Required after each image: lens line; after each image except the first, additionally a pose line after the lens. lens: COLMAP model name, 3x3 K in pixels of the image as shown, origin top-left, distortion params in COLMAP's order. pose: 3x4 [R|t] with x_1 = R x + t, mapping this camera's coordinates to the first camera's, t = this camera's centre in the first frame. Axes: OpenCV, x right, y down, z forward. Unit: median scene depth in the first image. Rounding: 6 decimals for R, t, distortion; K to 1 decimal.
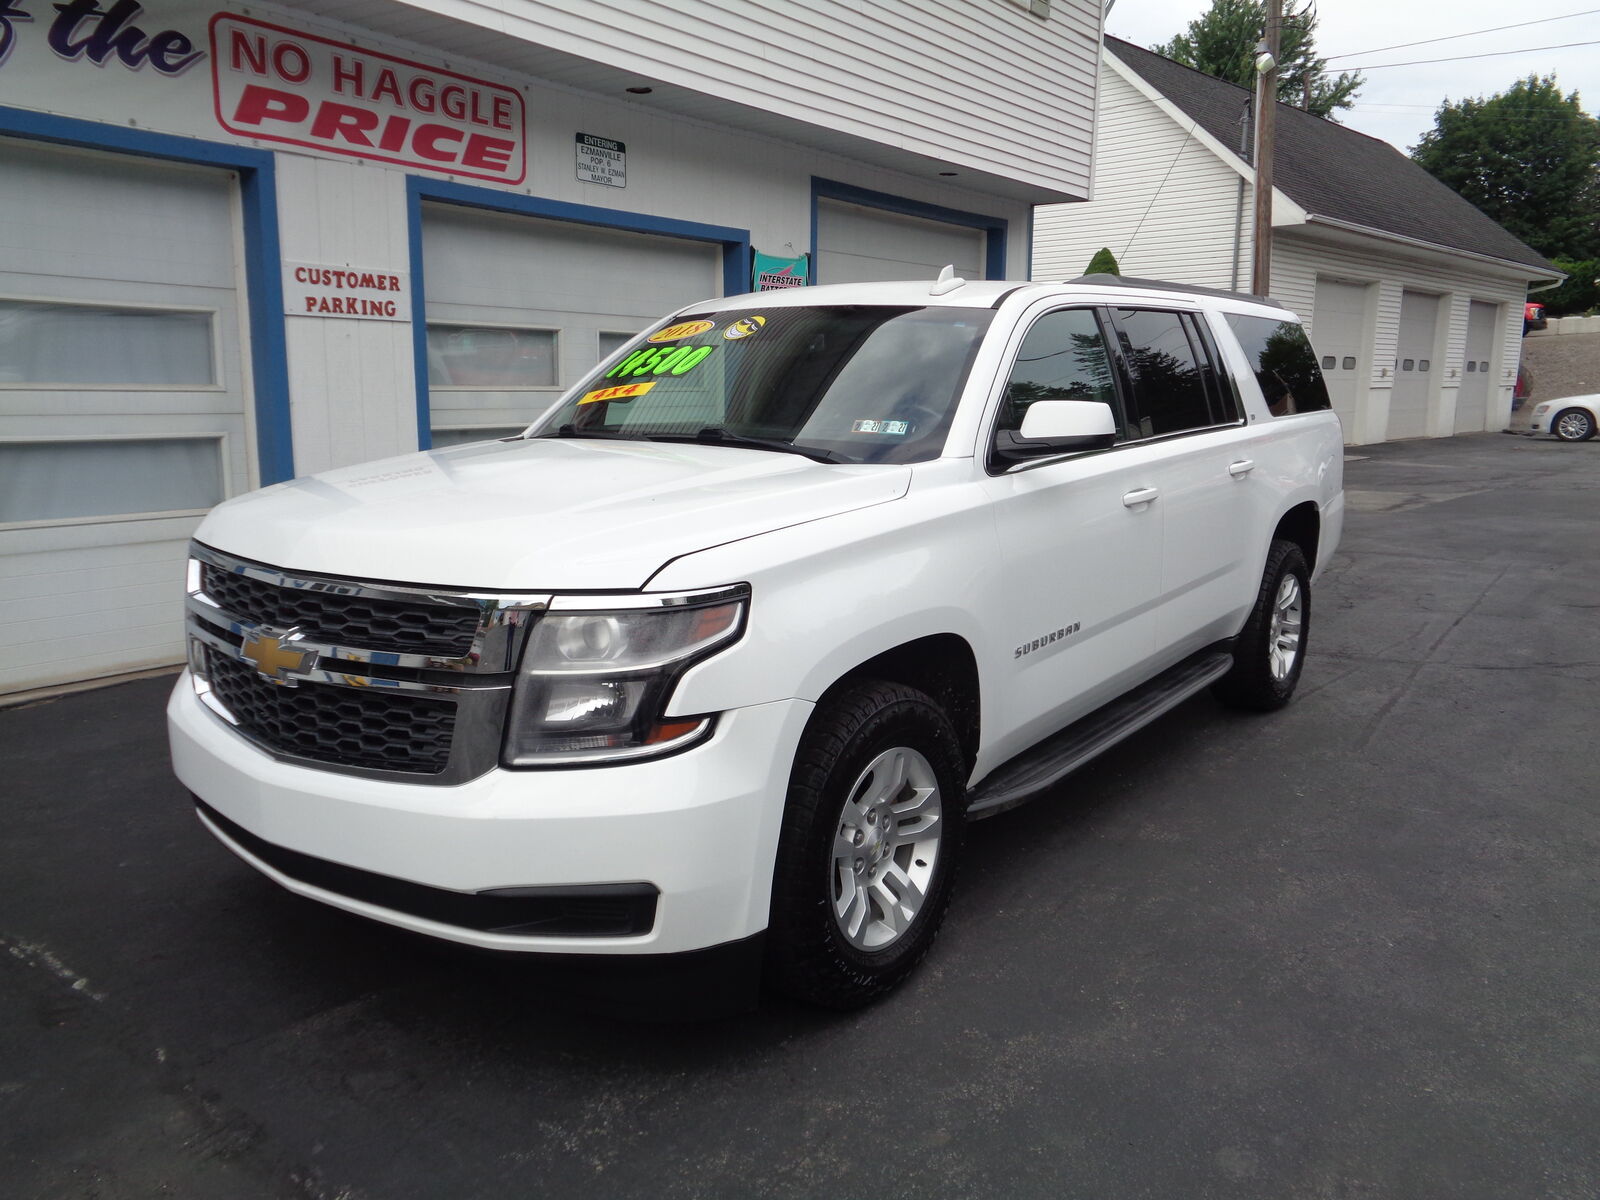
lens RADIAL K [[1293.7, 0, 800.0], [0, 1293.7, 600.0], [0, 0, 1]] dist [-0.041396, 0.000047]
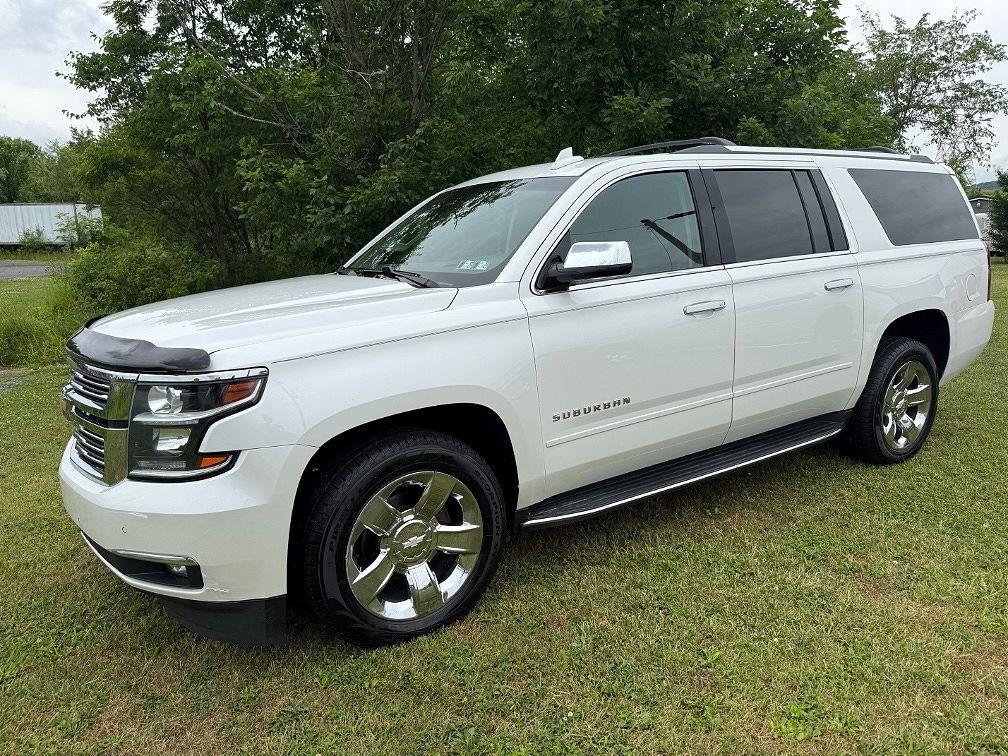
lens RADIAL K [[815.0, 0, 504.0], [0, 815.0, 378.0], [0, 0, 1]] dist [-0.041396, 0.000047]
pose [[0.951622, 0.026278, -0.306146, 0.396758], [-0.021968, 0.999605, 0.017516, -0.018536], [0.306485, -0.009943, 0.951823, 0.128321]]
